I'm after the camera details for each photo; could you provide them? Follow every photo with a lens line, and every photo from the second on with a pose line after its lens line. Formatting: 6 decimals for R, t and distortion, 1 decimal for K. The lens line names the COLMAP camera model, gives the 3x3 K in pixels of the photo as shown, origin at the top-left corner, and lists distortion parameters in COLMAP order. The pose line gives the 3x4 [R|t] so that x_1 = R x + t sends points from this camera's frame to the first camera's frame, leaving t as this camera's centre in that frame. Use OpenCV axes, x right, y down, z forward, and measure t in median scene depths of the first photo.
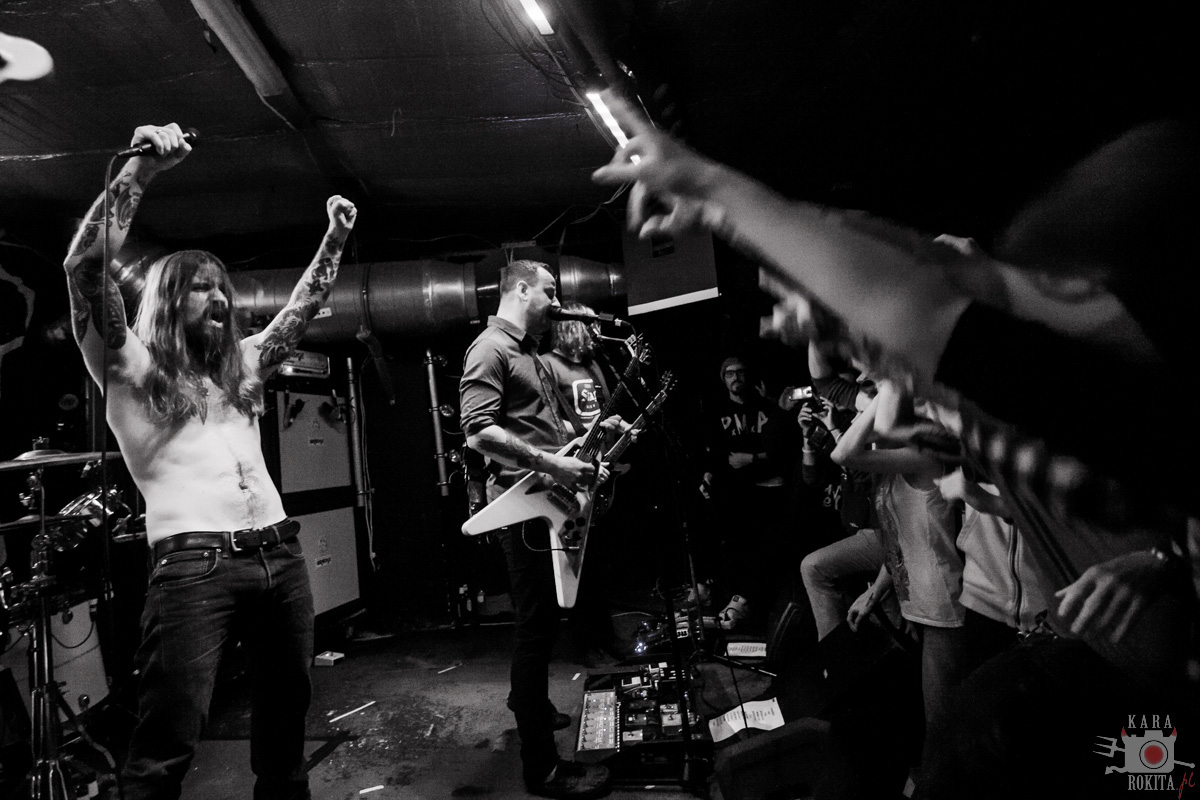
lens RADIAL K [[607.4, 0, 551.3], [0, 607.4, 364.8], [0, 0, 1]] dist [-0.054687, 0.019996]
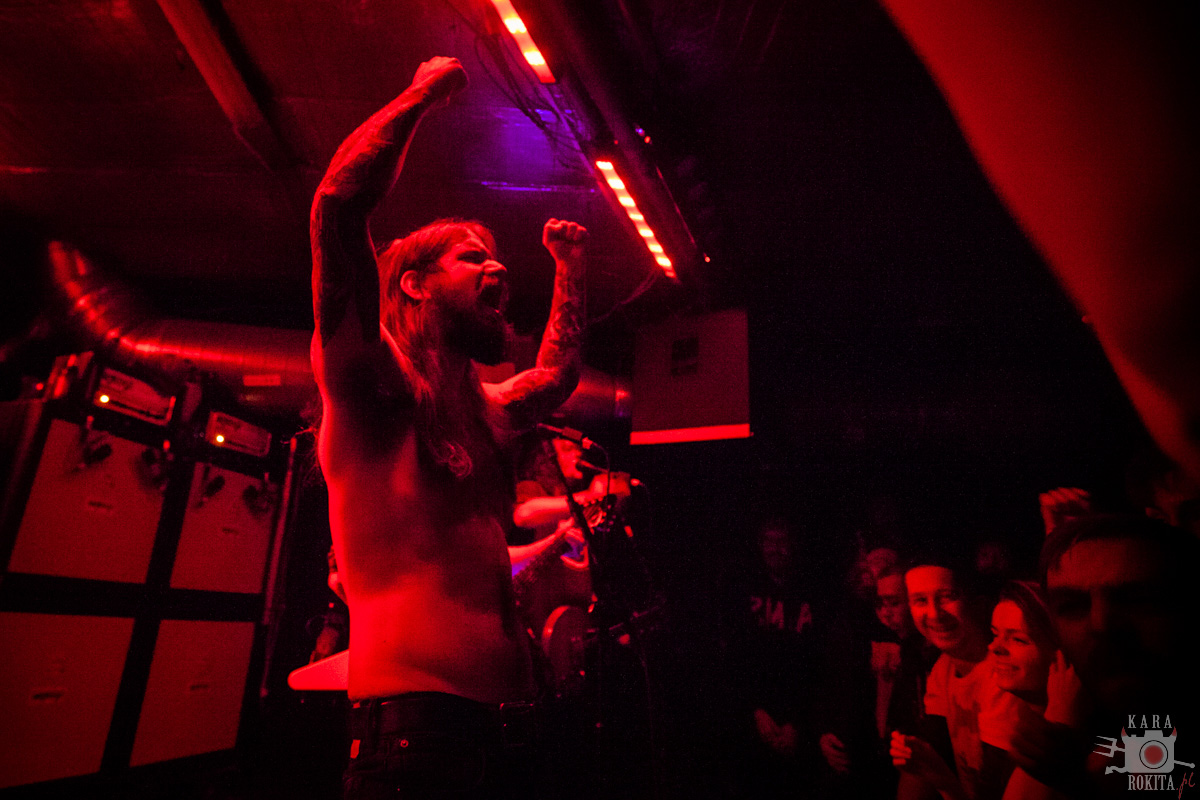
lens RADIAL K [[685.5, 0, 467.1], [0, 685.5, 320.0], [0, 0, 1]] dist [-0.047937, 0.001054]
pose [[0.973646, 0.137468, -0.181976, 0.062263], [-0.176651, 0.959253, -0.220517, -0.003212], [0.144247, 0.246852, 0.958257, 0.093273]]
